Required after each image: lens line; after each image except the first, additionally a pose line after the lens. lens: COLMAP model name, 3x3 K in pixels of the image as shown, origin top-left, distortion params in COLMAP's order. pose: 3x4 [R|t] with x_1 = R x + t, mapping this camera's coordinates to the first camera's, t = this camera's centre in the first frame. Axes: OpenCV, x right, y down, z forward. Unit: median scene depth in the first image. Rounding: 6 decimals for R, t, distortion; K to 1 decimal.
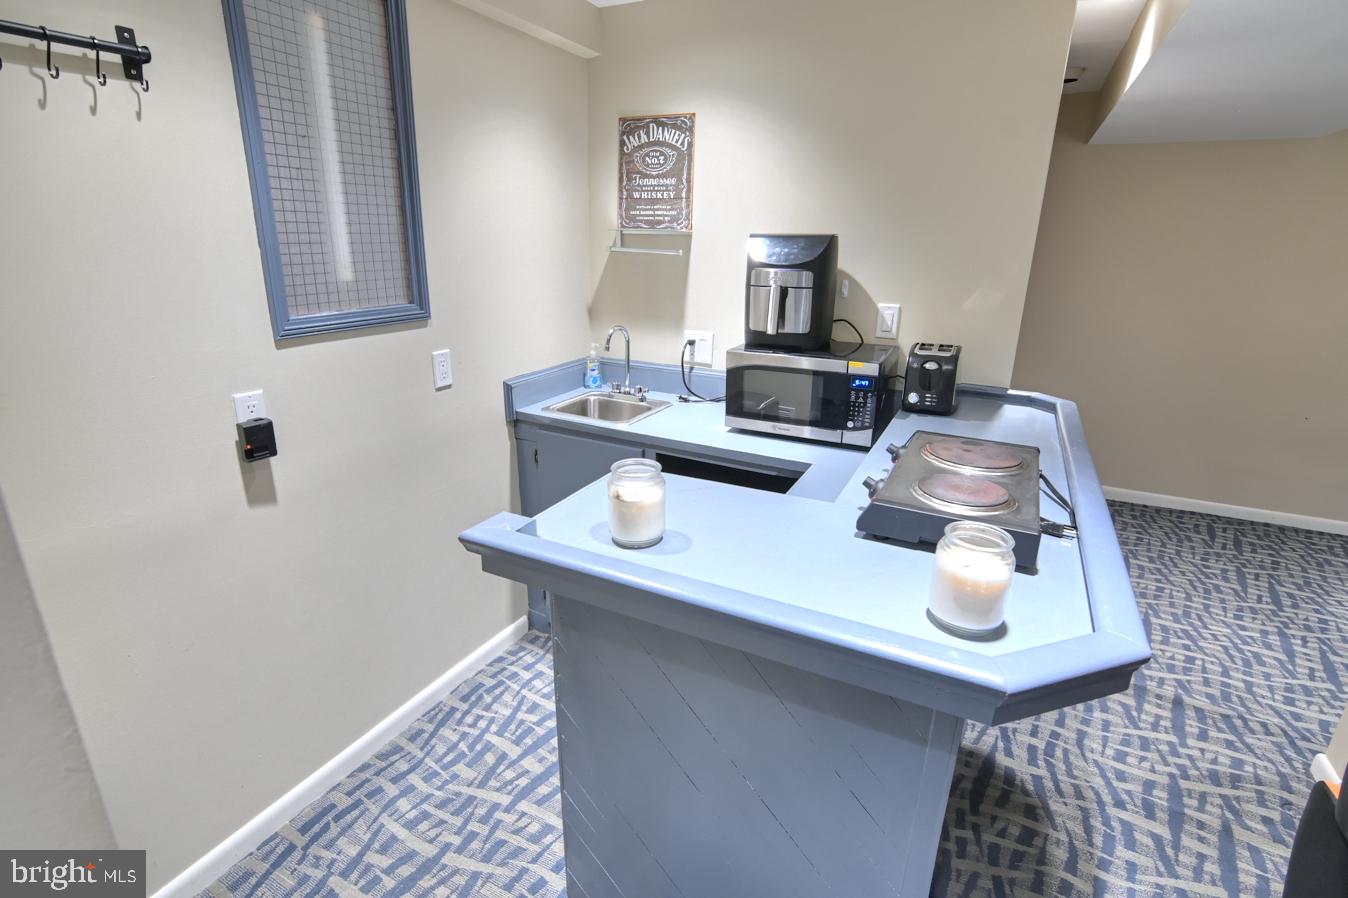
lens RADIAL K [[655.7, 0, 670.7], [0, 655.7, 446.7], [0, 0, 1]] dist [-0.031260, 0.009827]
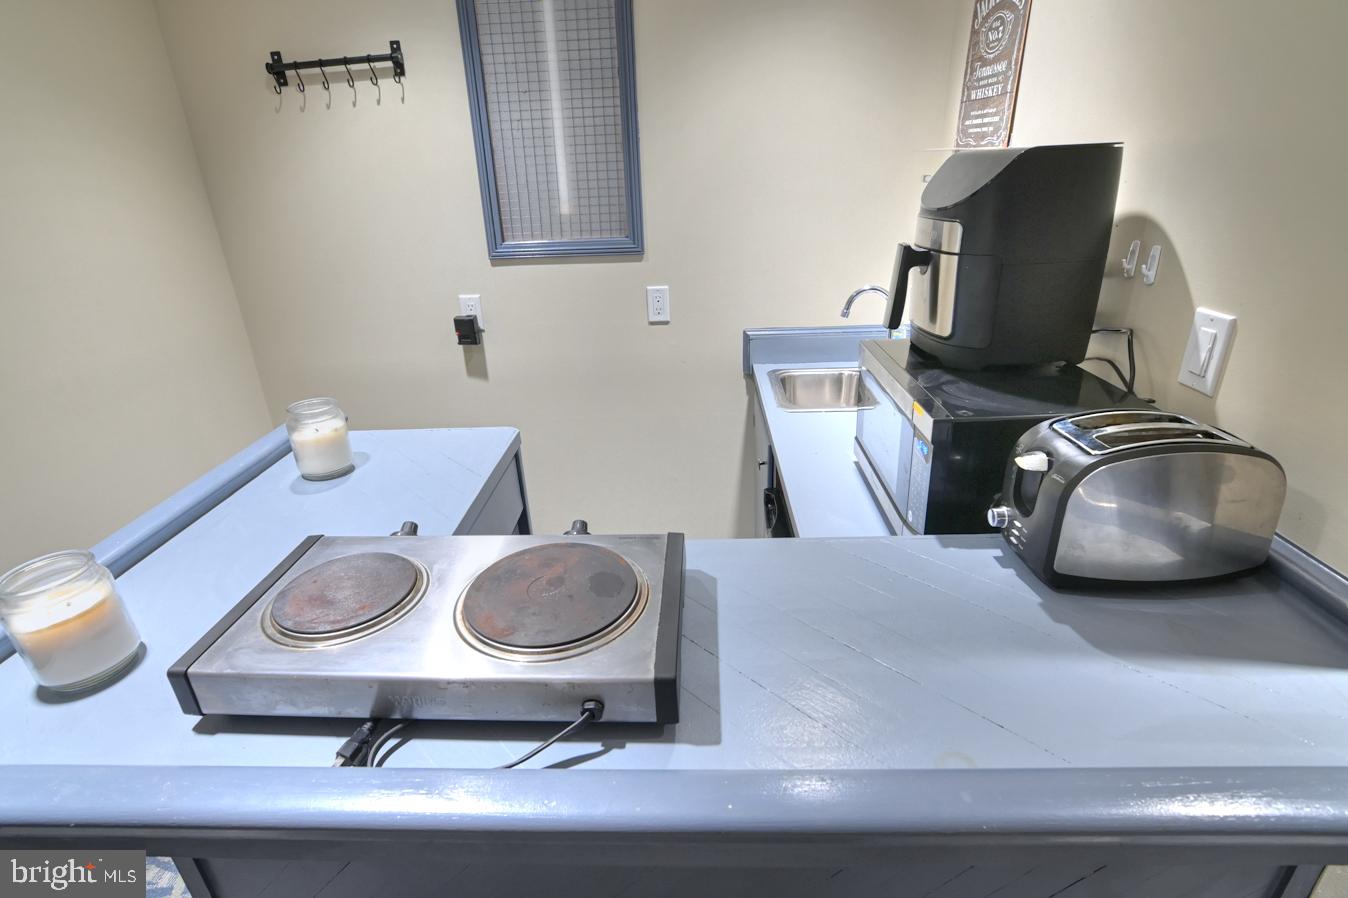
lens RADIAL K [[655.7, 0, 675.8], [0, 655.7, 447.7], [0, 0, 1]] dist [-0.031260, 0.009827]
pose [[0.421517, 0.329098, -0.844996, 0.735596], [-0.239828, 0.939101, 0.246113, -0.203463], [0.874532, 0.098913, 0.474774, 0.676060]]
